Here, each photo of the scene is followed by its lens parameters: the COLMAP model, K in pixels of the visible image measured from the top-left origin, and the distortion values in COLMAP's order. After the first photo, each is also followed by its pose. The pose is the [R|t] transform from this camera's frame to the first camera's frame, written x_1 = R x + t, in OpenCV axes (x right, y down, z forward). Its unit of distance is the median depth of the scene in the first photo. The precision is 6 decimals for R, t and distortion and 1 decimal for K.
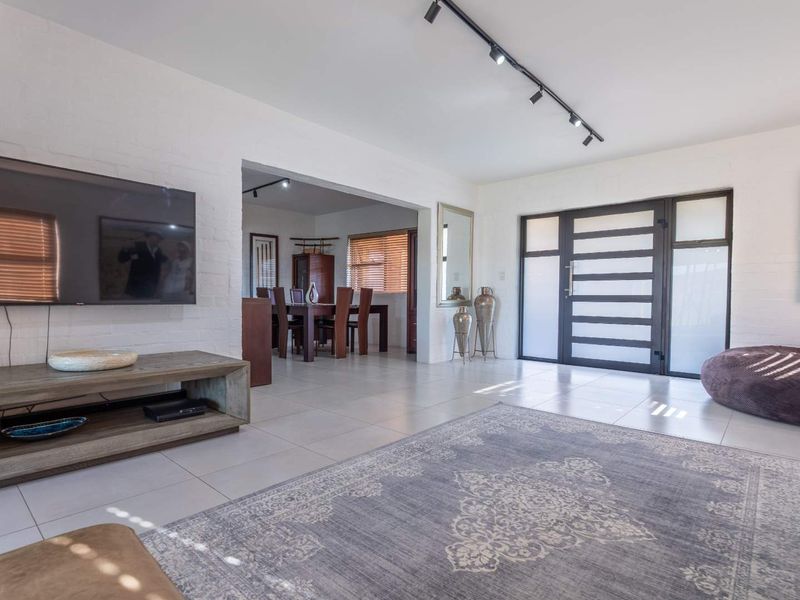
lens RADIAL K [[428.7, 0, 392.7], [0, 428.7, 308.3], [0, 0, 1]] dist [-0.001804, 0.000013]
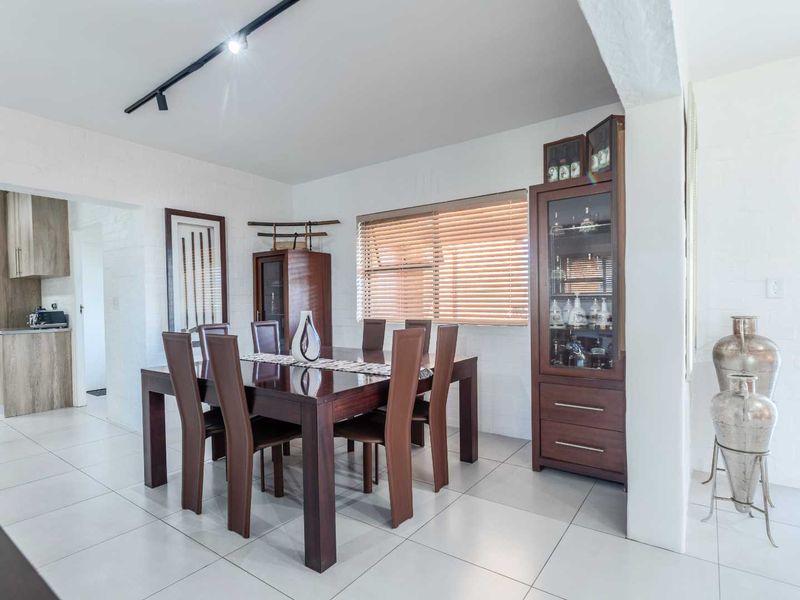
lens RADIAL K [[428.7, 0, 392.7], [0, 428.7, 308.3], [0, 0, 1]] dist [-0.001804, 0.000013]
pose [[0.995220, -0.025160, 0.094364, -0.168501], [0.026605, 0.999547, -0.014080, -0.065460], [-0.093967, 0.016524, 0.995438, 0.675038]]
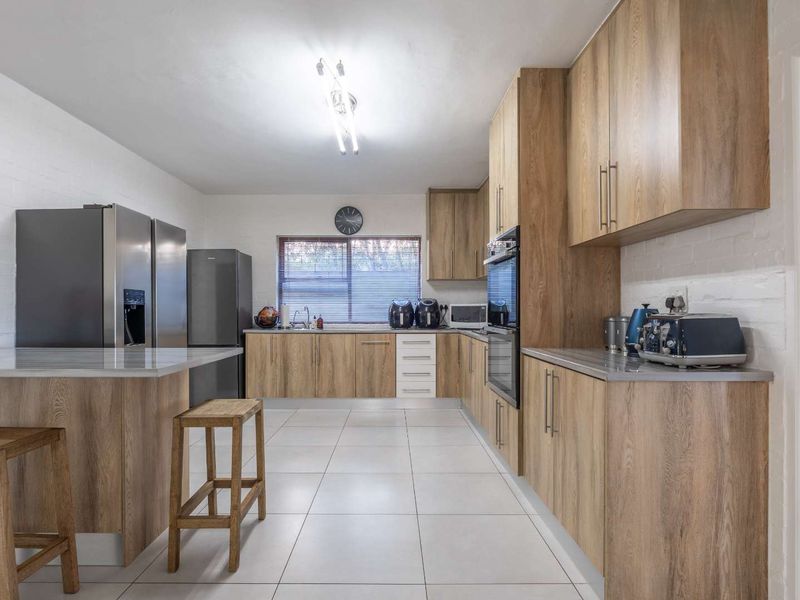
lens RADIAL K [[428.7, 0, 392.7], [0, 428.7, 308.3], [0, 0, 1]] dist [-0.001804, 0.000013]
pose [[0.670803, -0.011342, -0.741549, -0.650817], [-0.012081, 0.999583, -0.026218, -0.084190], [0.741538, 0.026546, 0.670386, 1.187004]]
